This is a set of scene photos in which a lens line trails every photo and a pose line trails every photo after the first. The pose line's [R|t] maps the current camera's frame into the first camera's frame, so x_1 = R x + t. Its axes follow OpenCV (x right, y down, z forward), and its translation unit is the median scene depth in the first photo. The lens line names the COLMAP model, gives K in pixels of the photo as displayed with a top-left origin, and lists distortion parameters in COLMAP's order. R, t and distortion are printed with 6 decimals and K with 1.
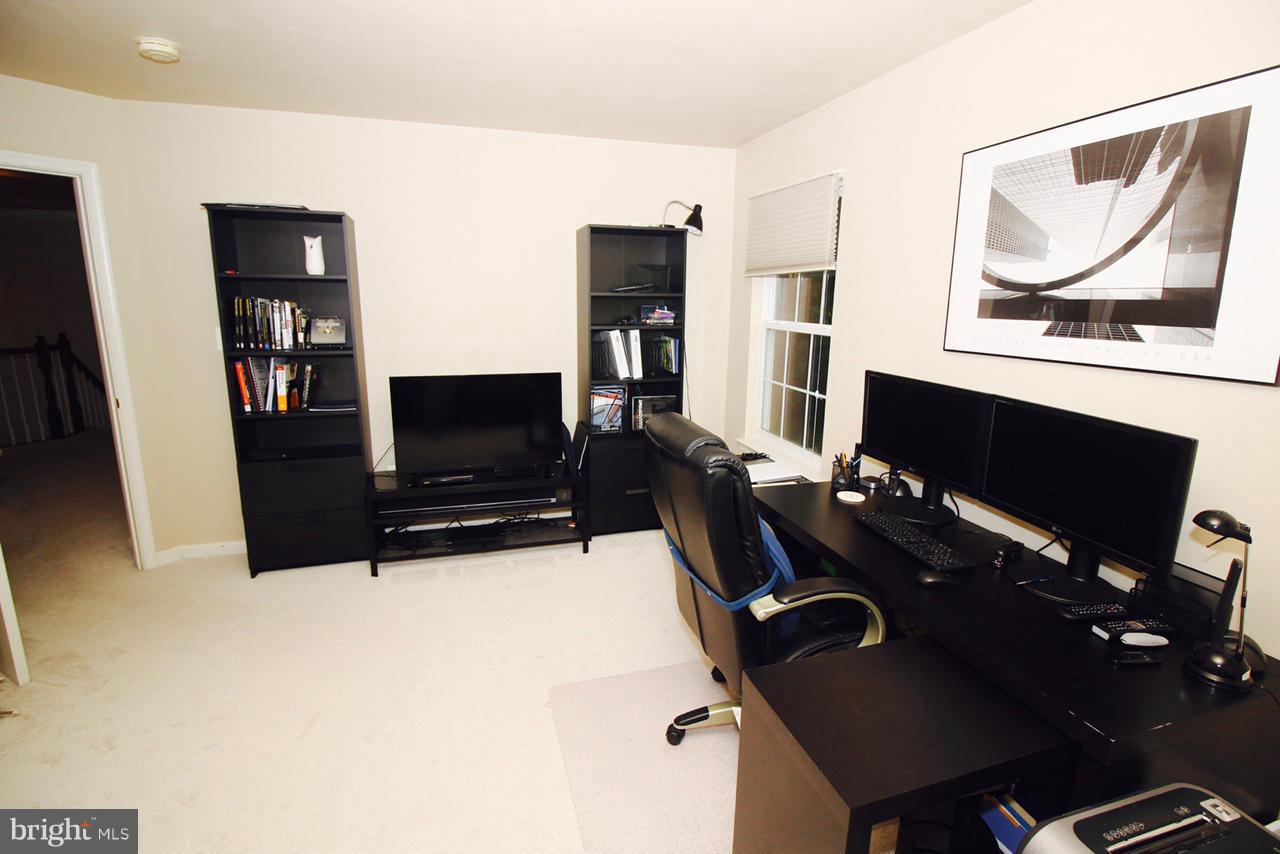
lens RADIAL K [[604.7, 0, 640.8], [0, 604.7, 419.5], [0, 0, 1]] dist [-0.015345, -0.001629]
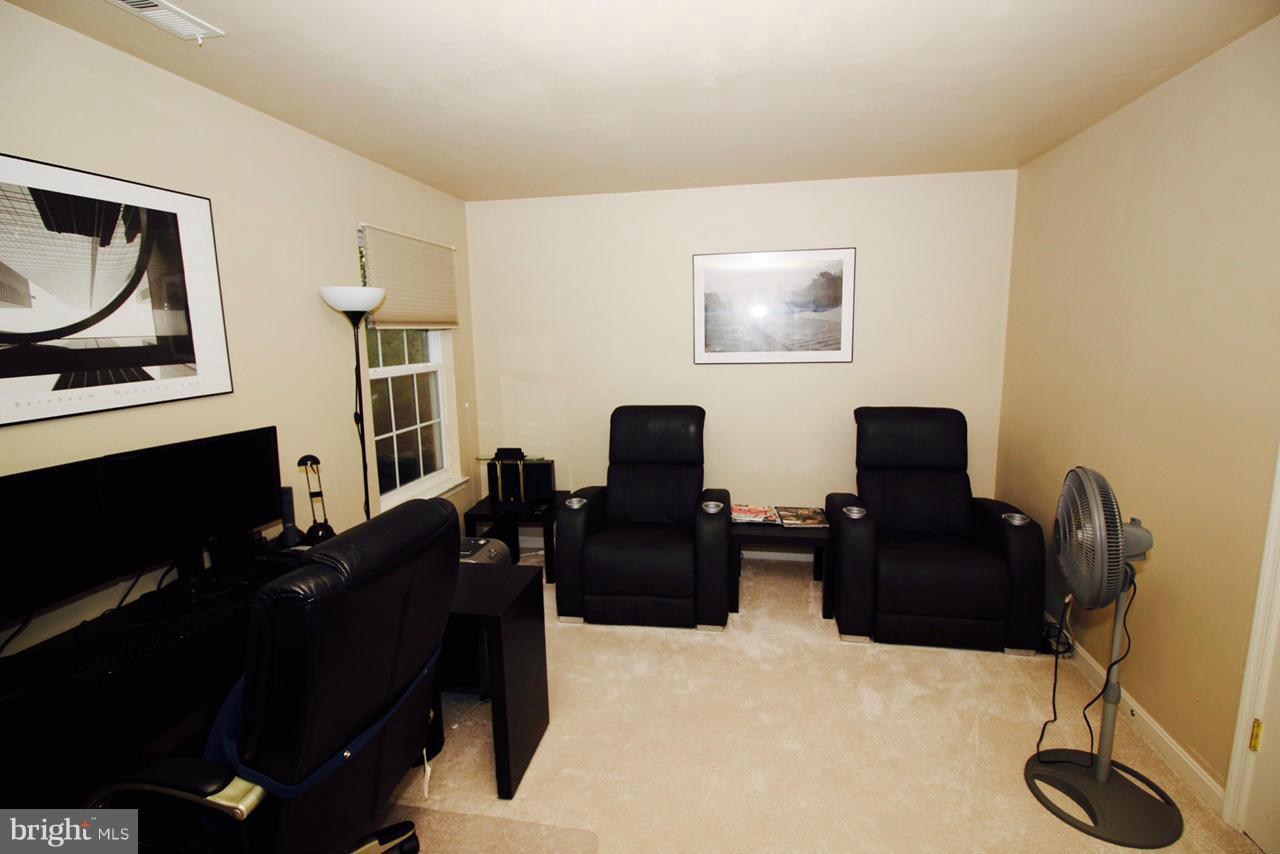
lens RADIAL K [[604.7, 0, 640.8], [0, 604.7, 419.5], [0, 0, 1]] dist [-0.015345, -0.001629]
pose [[-0.887012, -0.079290, 0.454887, -0.609759], [0.088379, 0.937779, 0.335797, -0.379079], [-0.453209, 0.338059, -0.824814, 1.597976]]
